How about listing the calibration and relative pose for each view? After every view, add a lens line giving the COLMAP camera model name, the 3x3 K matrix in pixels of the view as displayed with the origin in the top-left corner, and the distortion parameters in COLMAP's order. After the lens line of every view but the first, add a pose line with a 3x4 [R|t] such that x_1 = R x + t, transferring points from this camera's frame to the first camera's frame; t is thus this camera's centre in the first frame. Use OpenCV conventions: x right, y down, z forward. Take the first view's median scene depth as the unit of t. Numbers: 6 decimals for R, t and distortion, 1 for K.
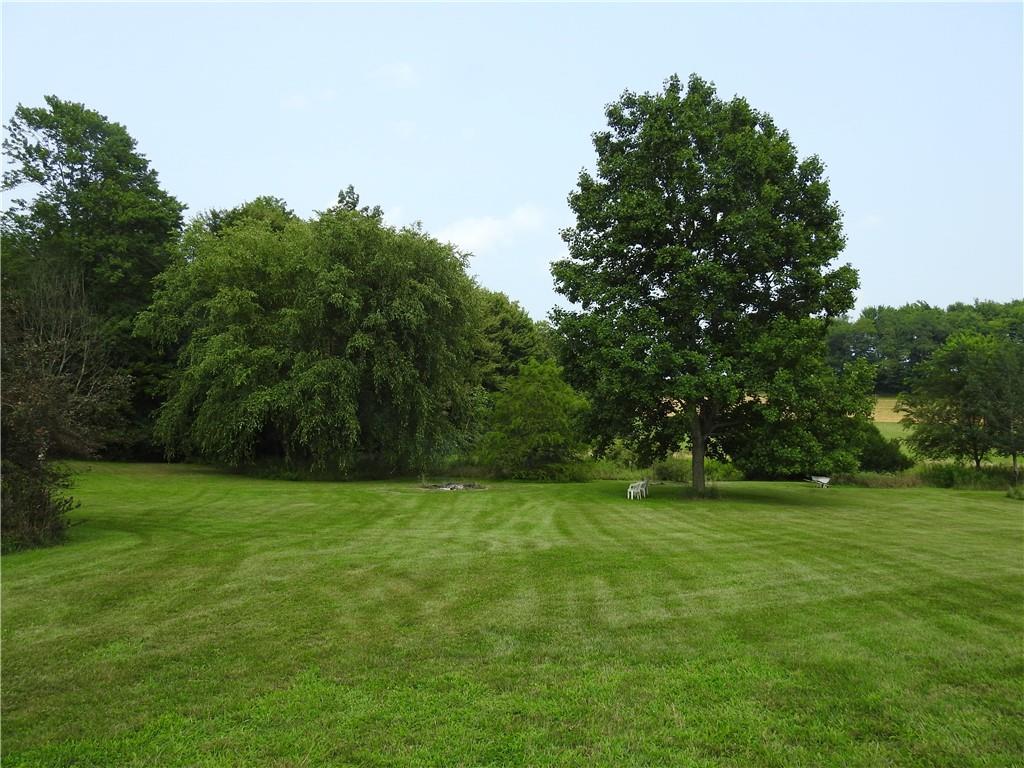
lens RADIAL K [[731.6, 0, 512.1], [0, 731.6, 384.0], [0, 0, 1]] dist [-0.001850, 0.001516]
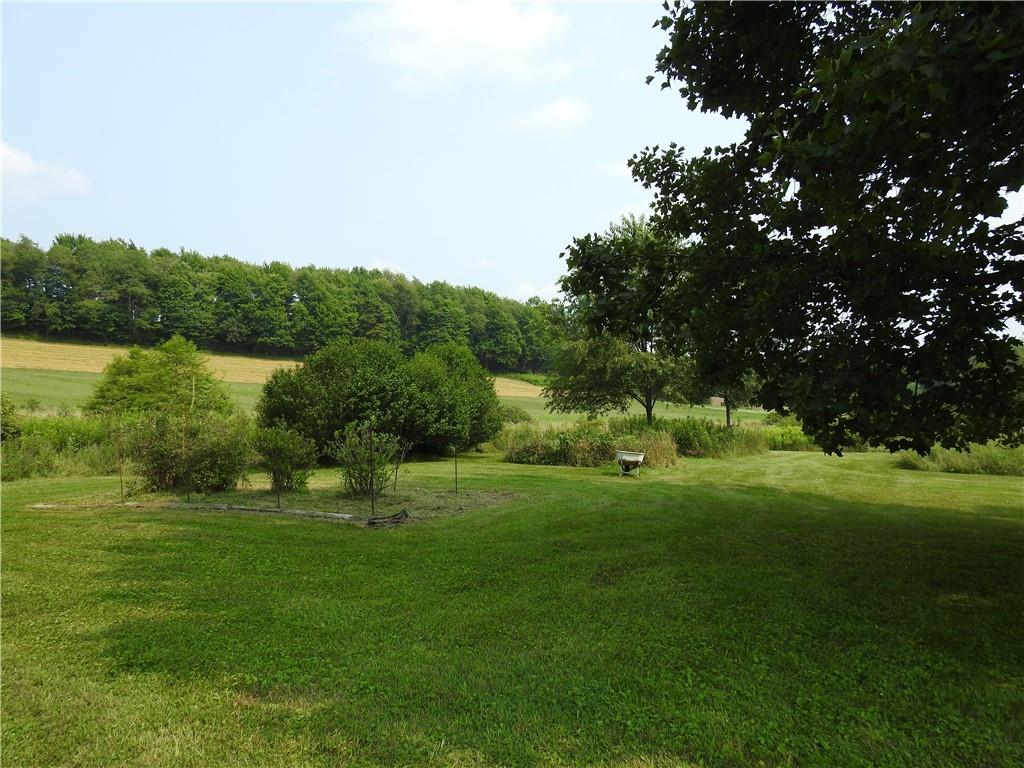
lens RADIAL K [[731.6, 0, 513.3], [0, 731.6, 382.3], [0, 0, 1]] dist [-0.001850, 0.001516]
pose [[0.483891, 0.018136, 0.874941, 0.062655], [-0.071308, 0.997278, 0.018766, 0.049069], [-0.872218, -0.071471, 0.483867, 0.735021]]
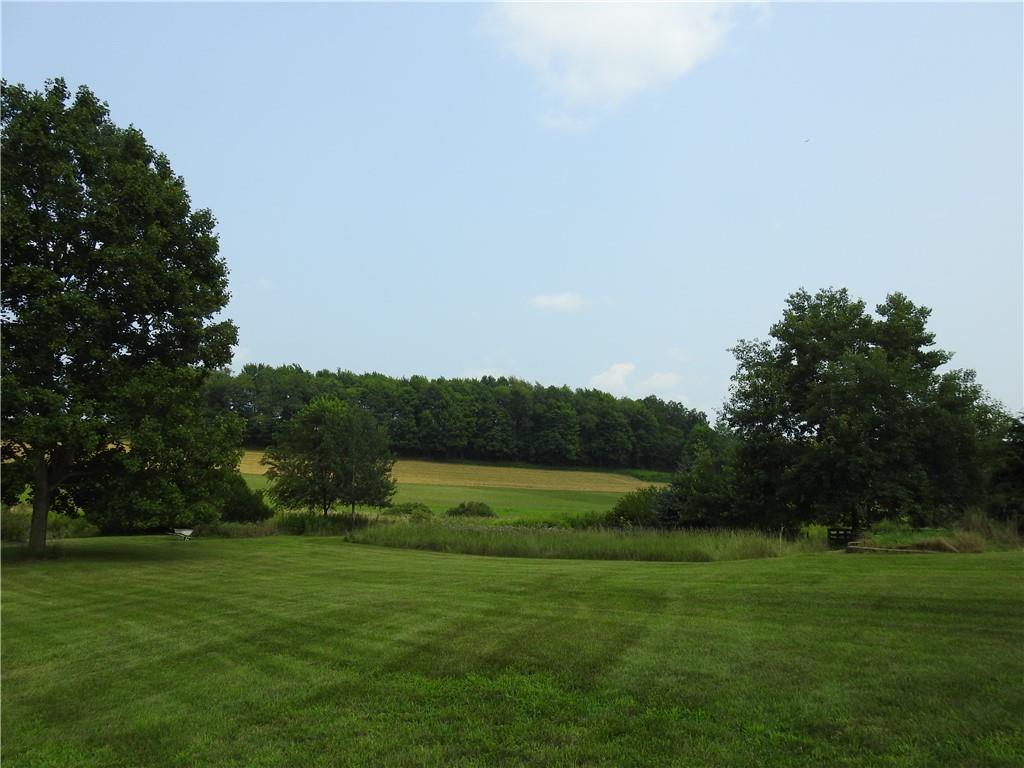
lens RADIAL K [[731.6, 0, 509.1], [0, 731.6, 383.6], [0, 0, 1]] dist [-0.001850, 0.001516]
pose [[0.696177, 0.104692, 0.710196, 0.010097], [-0.055394, 0.994193, -0.092257, -0.001191], [-0.715730, 0.024886, 0.697933, -0.004238]]
